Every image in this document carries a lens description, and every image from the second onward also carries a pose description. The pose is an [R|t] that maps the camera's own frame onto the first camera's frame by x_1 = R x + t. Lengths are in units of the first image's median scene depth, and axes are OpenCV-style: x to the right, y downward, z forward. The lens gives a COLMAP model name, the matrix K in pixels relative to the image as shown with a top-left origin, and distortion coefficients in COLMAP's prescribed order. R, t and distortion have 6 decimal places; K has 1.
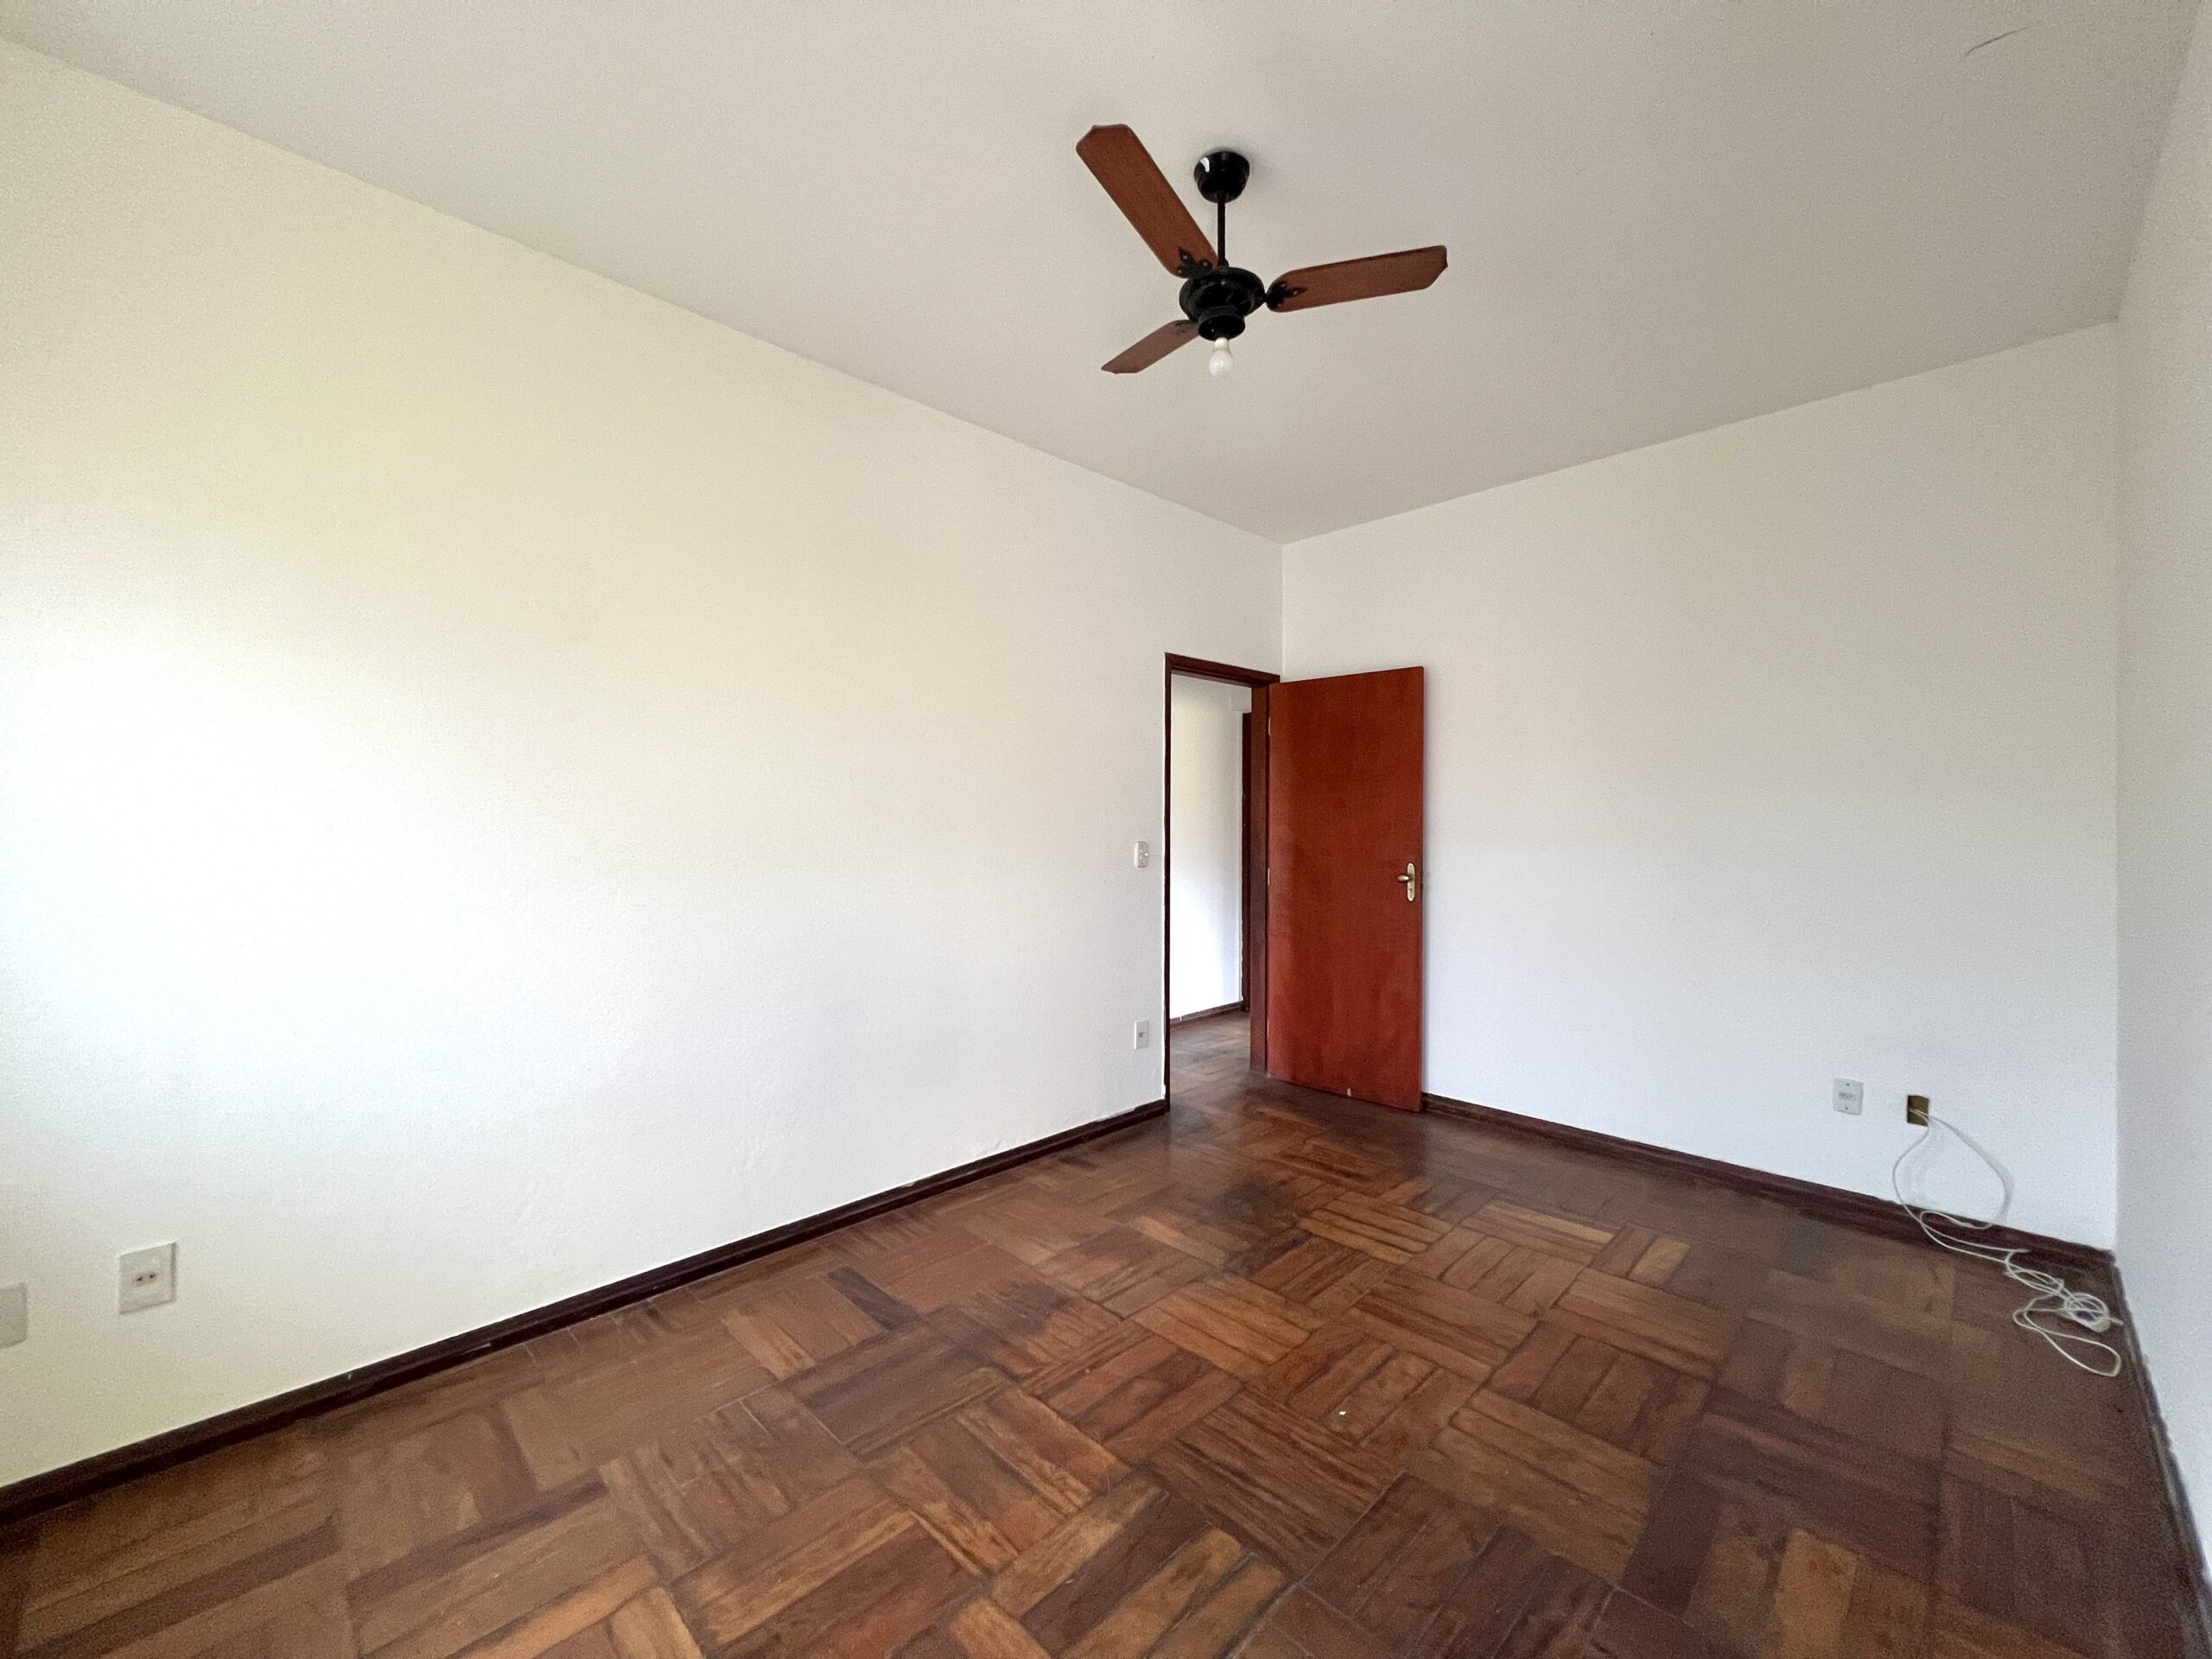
lens RADIAL K [[885.3, 0, 1103.9], [0, 885.3, 821.4], [0, 0, 1]] dist [-0.005807, 0.001387]
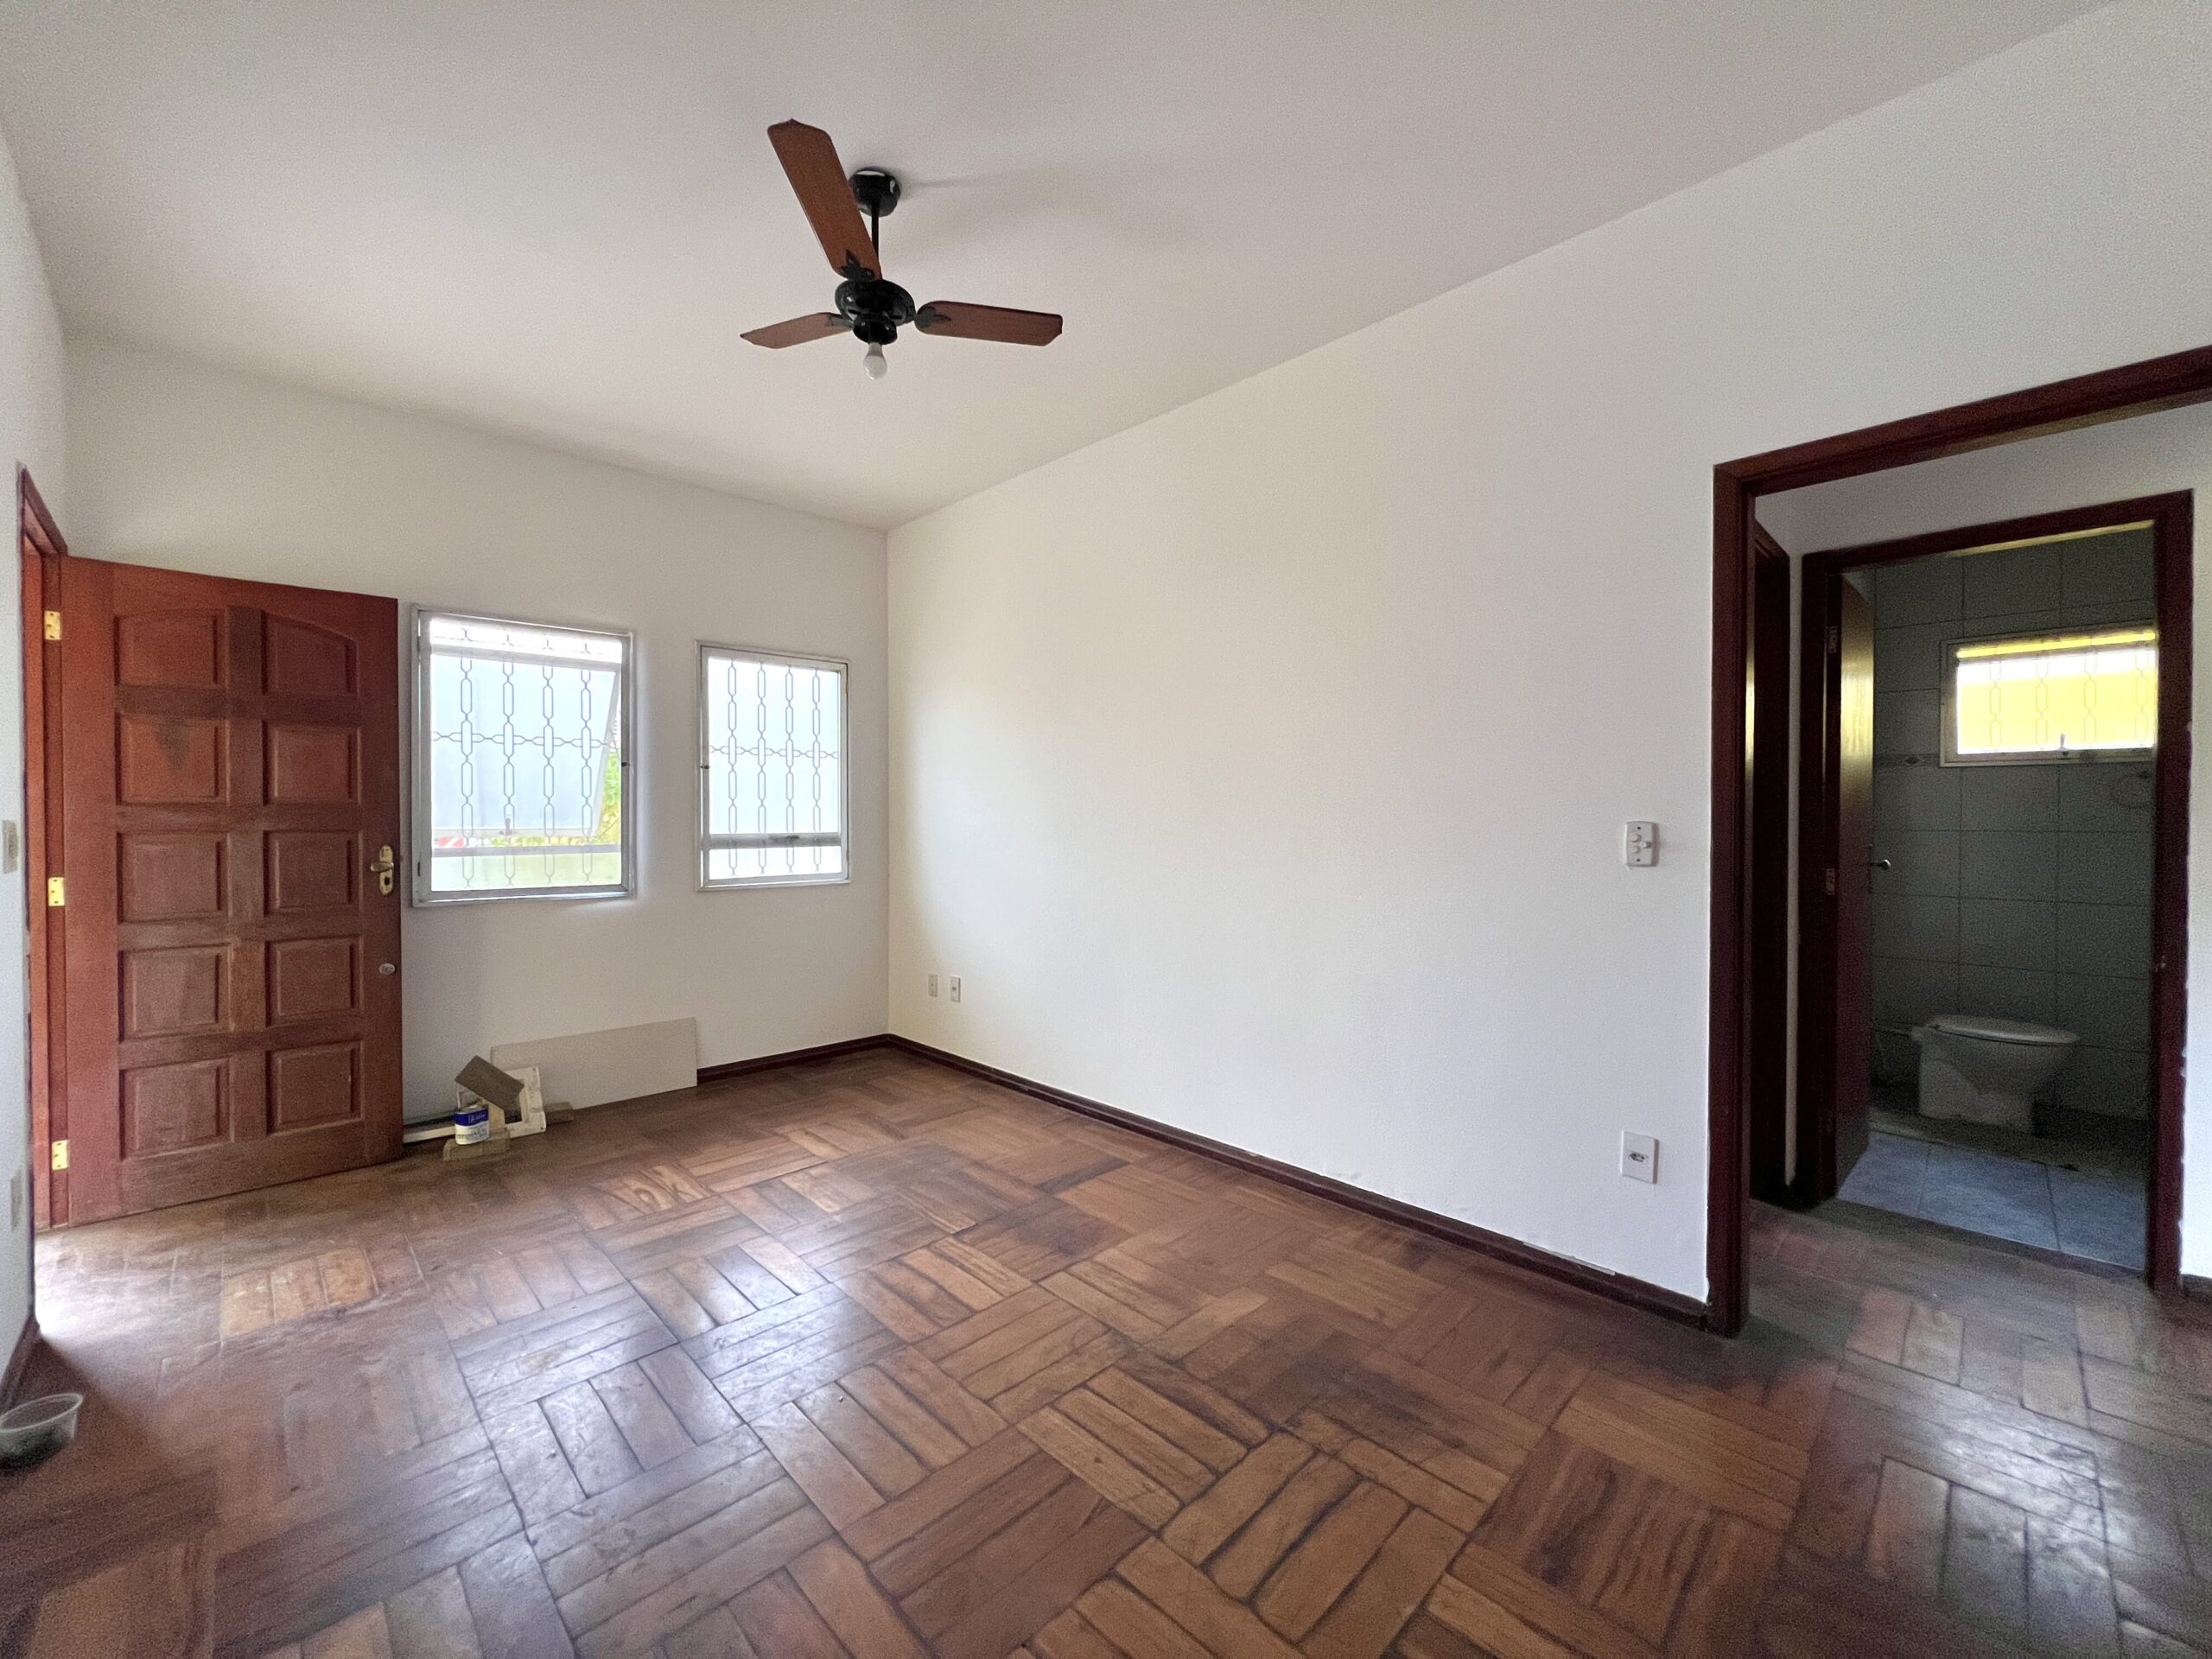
lens RADIAL K [[887.1, 0, 1106.6], [0, 887.1, 822.4], [0, 0, 1]] dist [-0.002908, 0.000227]
pose [[-0.001422, 0.005916, -0.999981, 0.872706], [-0.005737, 0.999966, 0.005924, 0.029850], [0.999983, 0.005745, -0.001388, 0.919292]]
